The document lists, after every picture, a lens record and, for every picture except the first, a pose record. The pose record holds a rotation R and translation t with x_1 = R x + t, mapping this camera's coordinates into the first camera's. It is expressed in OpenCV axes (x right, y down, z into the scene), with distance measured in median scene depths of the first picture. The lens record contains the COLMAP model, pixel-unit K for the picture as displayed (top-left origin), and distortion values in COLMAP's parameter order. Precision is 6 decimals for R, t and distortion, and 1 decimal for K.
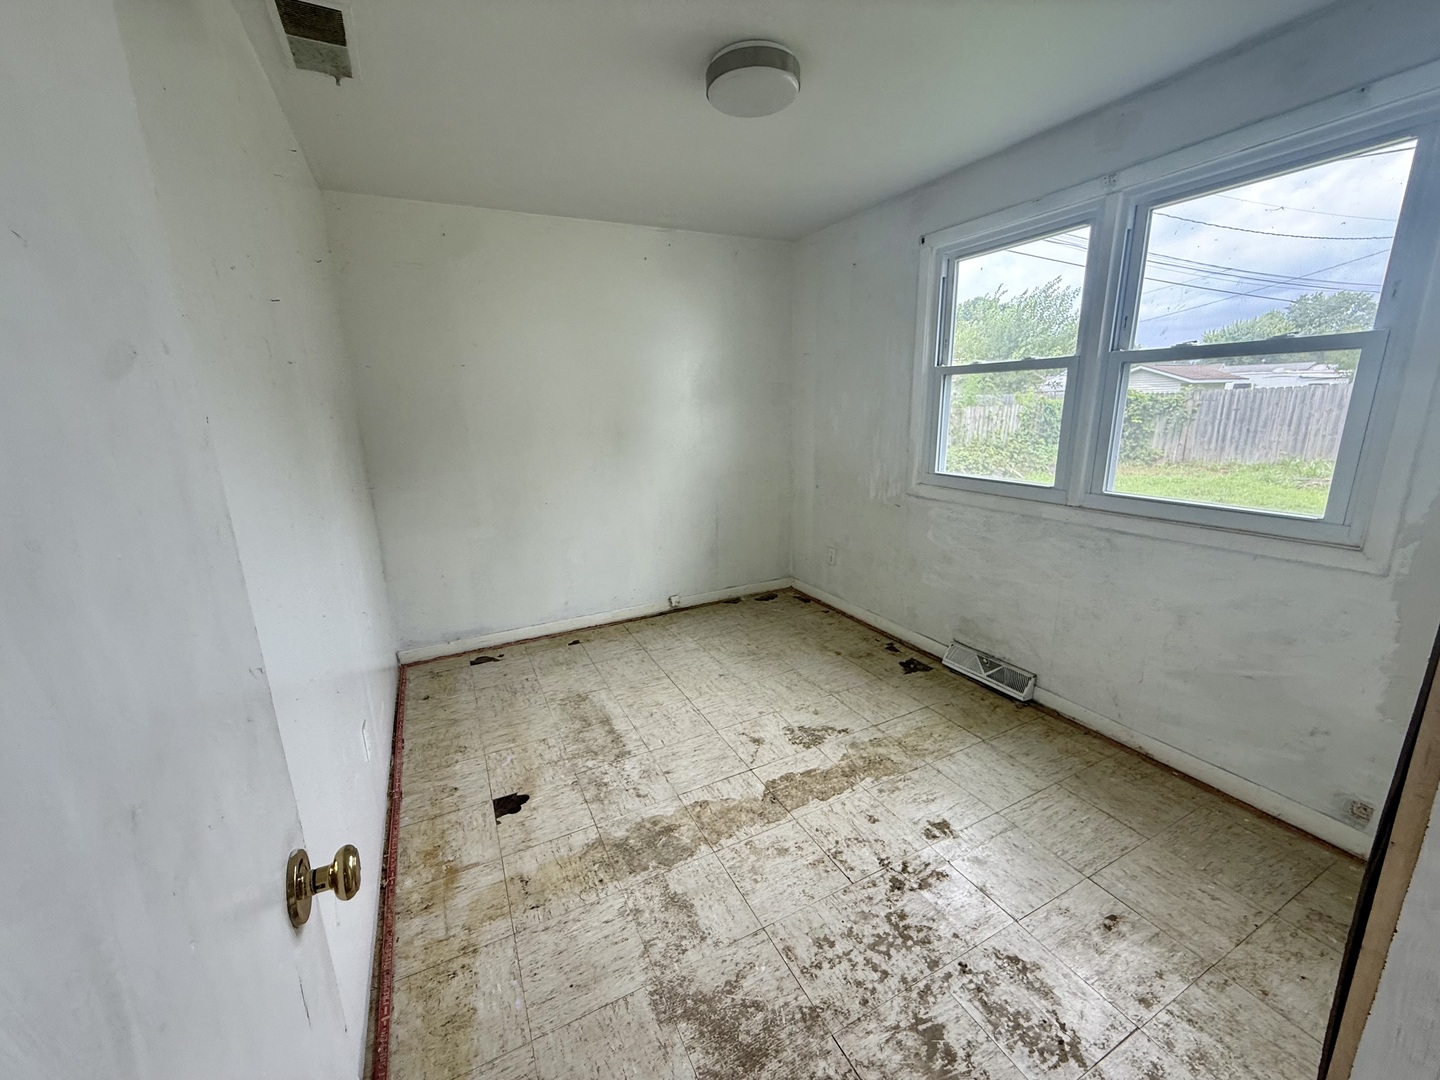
lens RADIAL K [[575.3, 0, 718.4], [0, 575.3, 540.5], [0, 0, 1]] dist [0.001692, -0.000010]
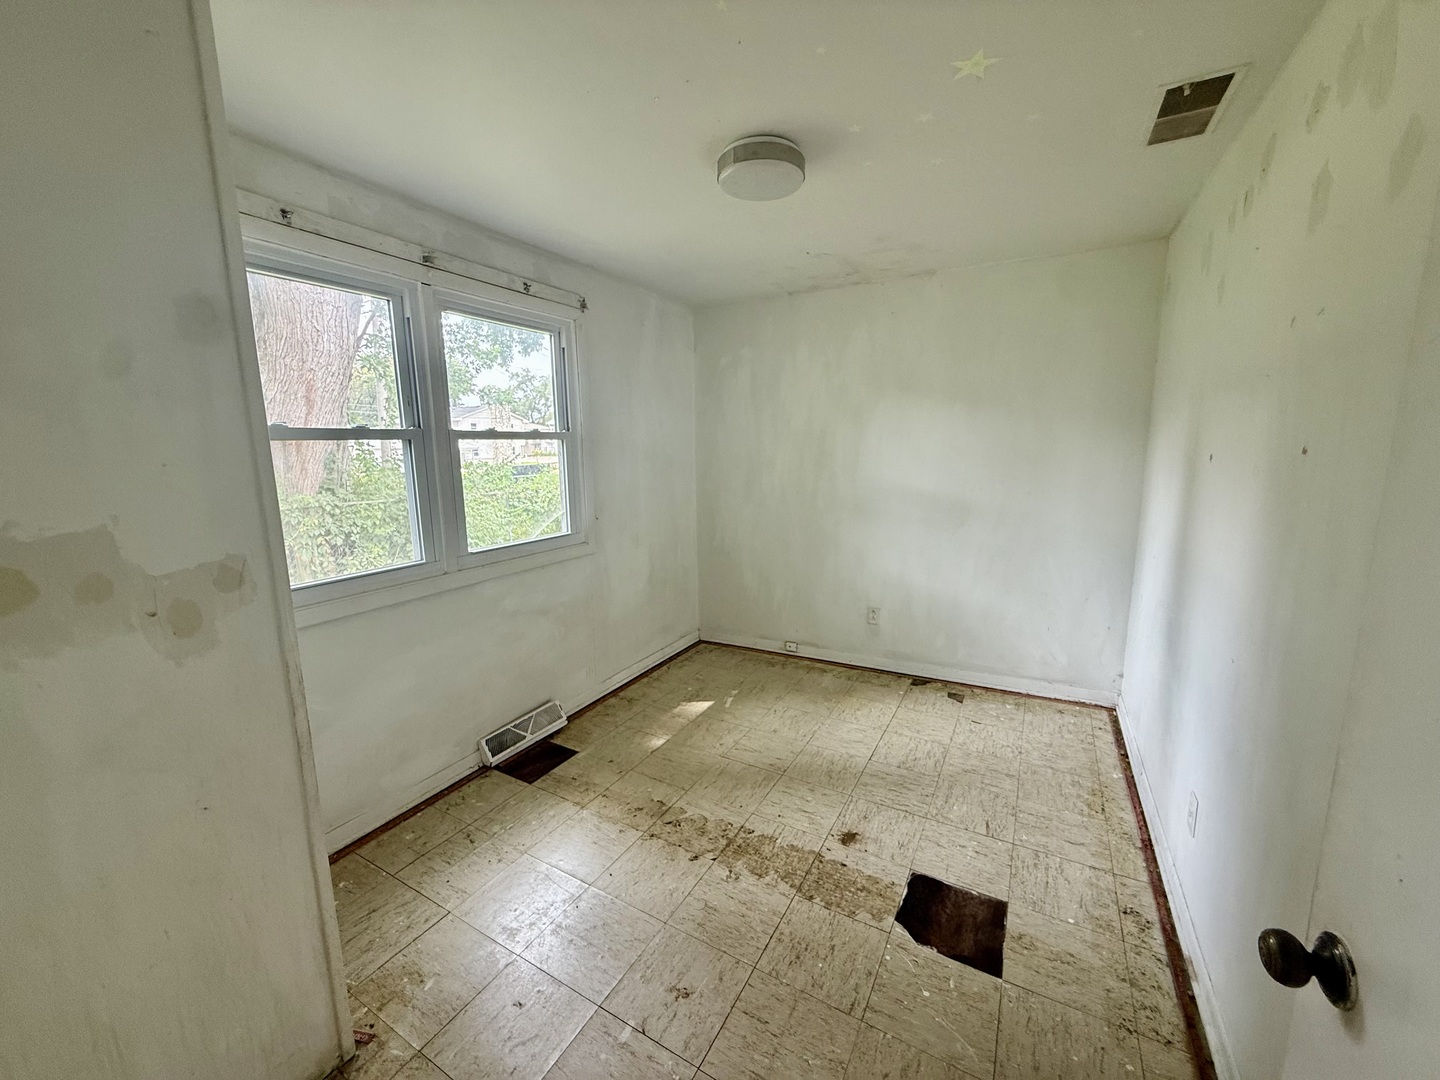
lens RADIAL K [[575.3, 0, 716.7], [0, 575.3, 542.0], [0, 0, 1]] dist [0.001692, -0.000010]
pose [[-0.546802, -0.092184, 0.832171, -0.506327], [0.227856, 0.940022, 0.253851, -0.276281], [-0.805661, 0.328421, -0.493002, 1.161215]]
